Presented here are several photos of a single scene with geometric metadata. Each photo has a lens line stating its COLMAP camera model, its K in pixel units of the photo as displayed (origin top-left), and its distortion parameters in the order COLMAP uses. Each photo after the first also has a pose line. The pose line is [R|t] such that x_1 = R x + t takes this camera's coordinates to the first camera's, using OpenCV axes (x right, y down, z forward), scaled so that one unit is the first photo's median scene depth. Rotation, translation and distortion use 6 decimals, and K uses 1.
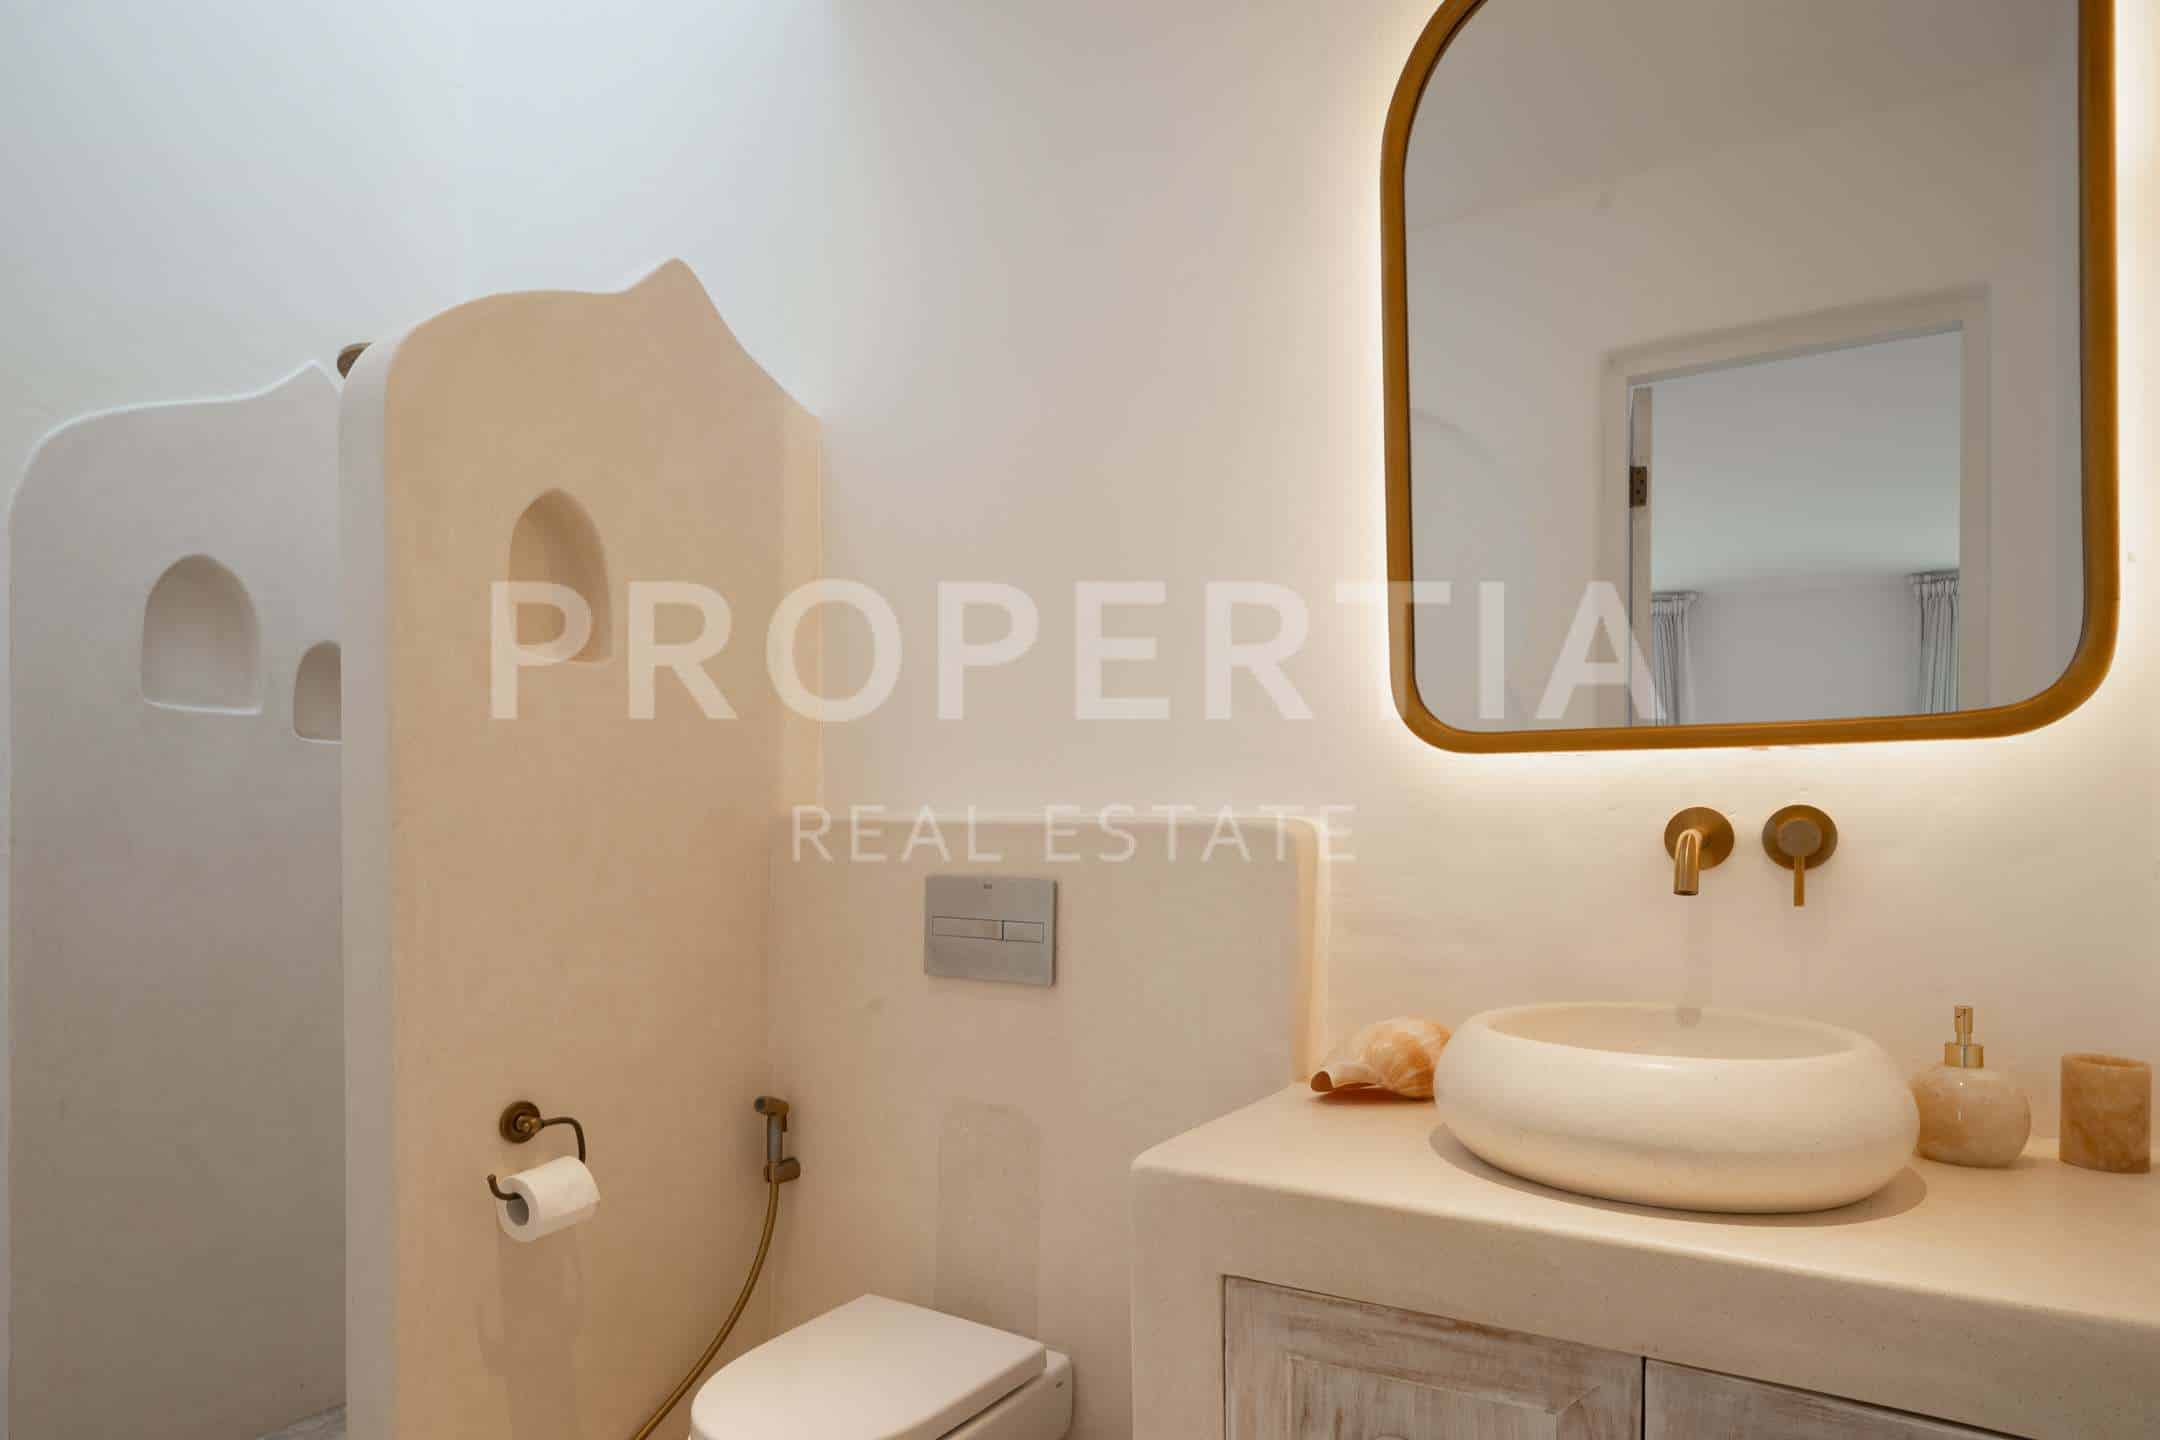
lens RADIAL K [[1220.3, 0, 1080.0], [0, 1220.3, 720.0], [0, 0, 1]] dist [-0.000351, 0.000144]
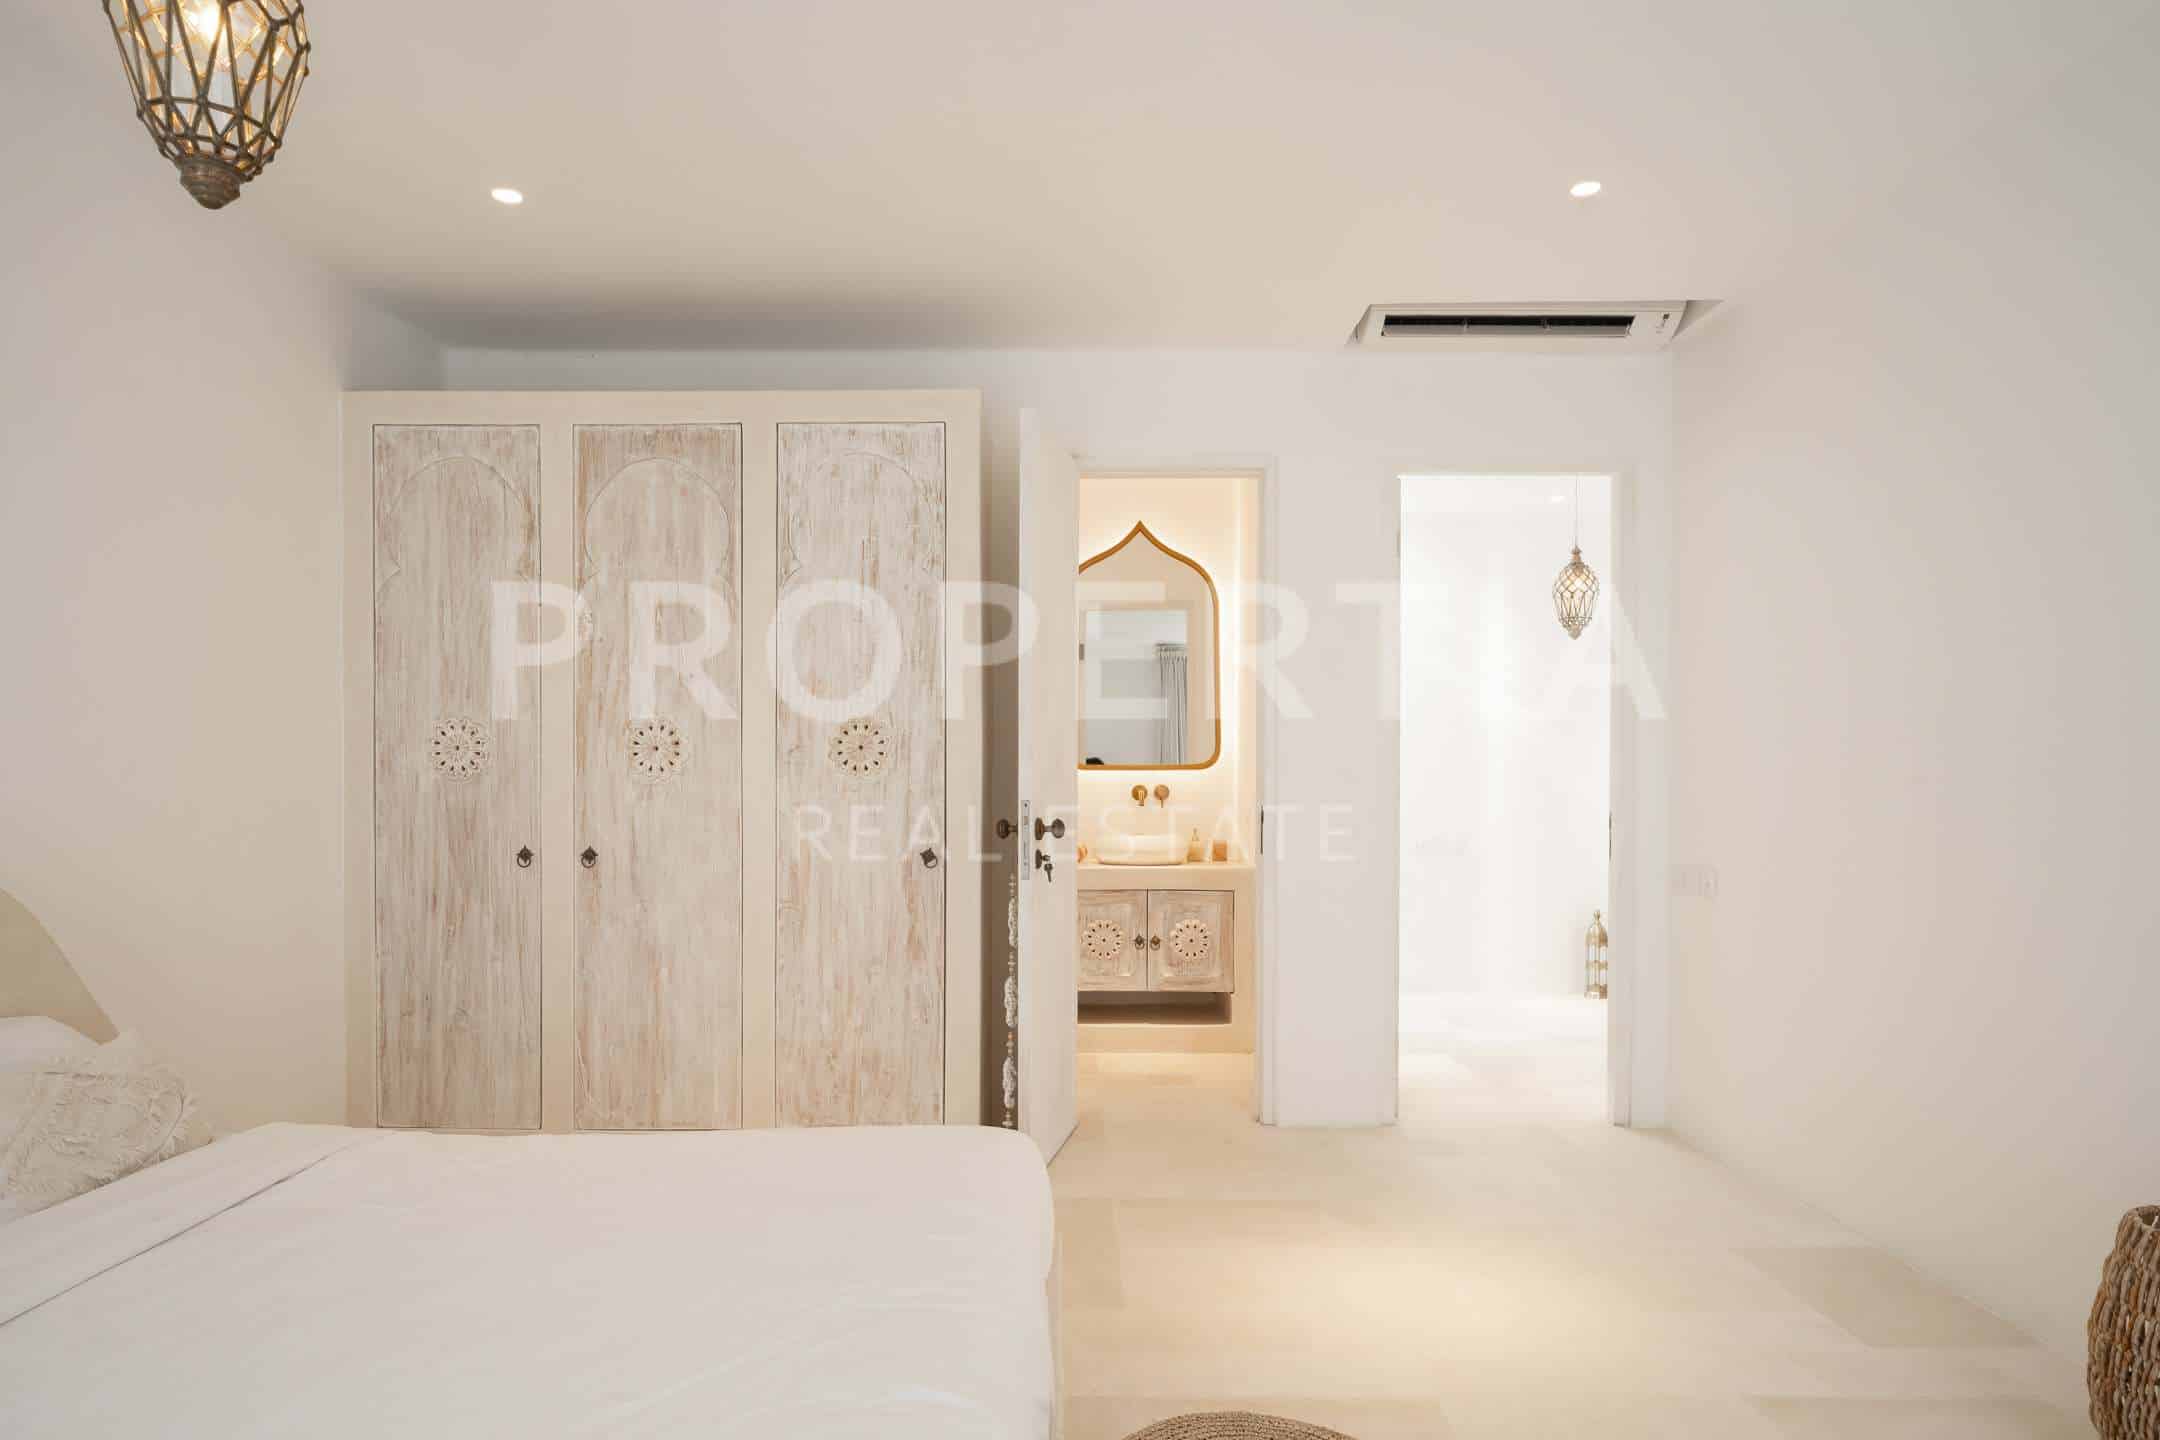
lens RADIAL K [[1220.3, 0, 1080.0], [0, 1220.3, 720.0], [0, 0, 1]] dist [-0.000351, 0.000144]
pose [[0.850729, 0.000926, 0.525604, -1.933287], [-0.006987, 0.999930, 0.009548, -0.197795], [-0.525559, -0.011795, 0.850676, -2.520999]]
